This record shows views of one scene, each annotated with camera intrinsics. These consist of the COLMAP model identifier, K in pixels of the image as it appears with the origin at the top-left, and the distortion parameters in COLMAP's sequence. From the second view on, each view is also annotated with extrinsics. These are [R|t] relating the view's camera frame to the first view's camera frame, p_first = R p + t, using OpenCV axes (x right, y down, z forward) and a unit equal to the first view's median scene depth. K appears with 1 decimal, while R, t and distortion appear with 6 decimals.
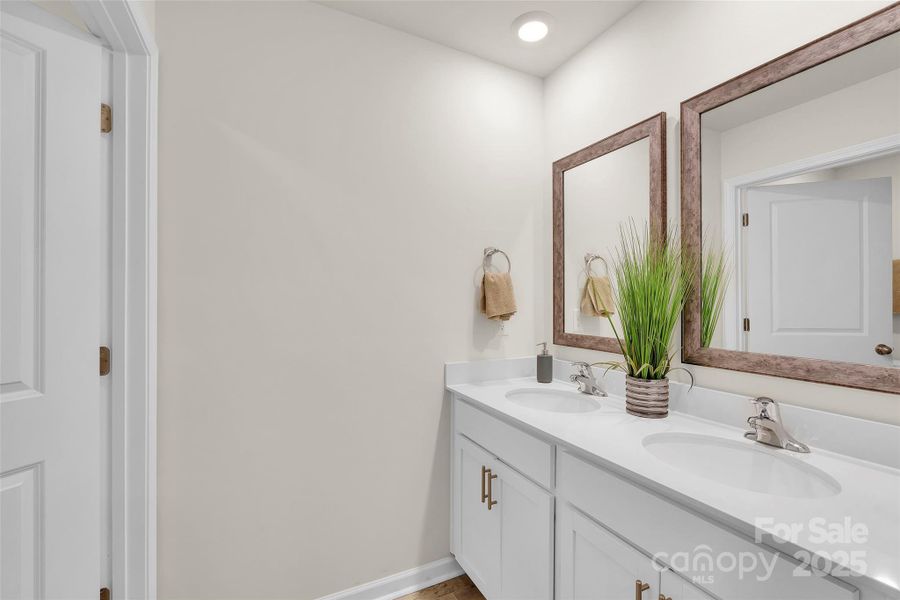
lens RADIAL K [[391.4, 0, 447.7], [0, 391.4, 300.8], [0, 0, 1]] dist [-0.001455, 0.000114]
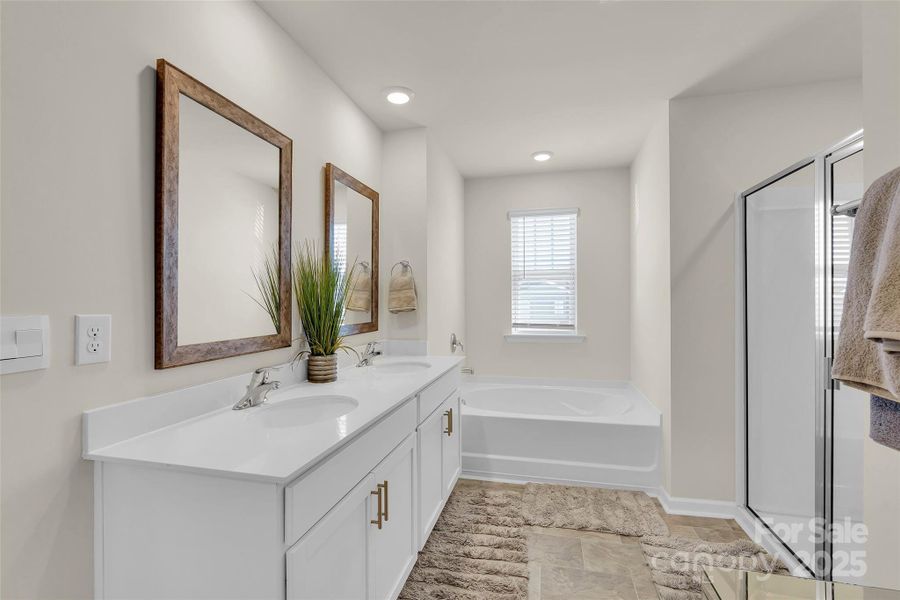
lens RADIAL K [[391.4, 0, 447.7], [0, 391.4, 300.8], [0, 0, 1]] dist [-0.001455, 0.000114]
pose [[-0.784315, 0.010671, 0.620270, -0.448033], [0.008731, 0.999943, -0.006163, 0.028820], [-0.620301, 0.000582, -0.784364, 1.497257]]
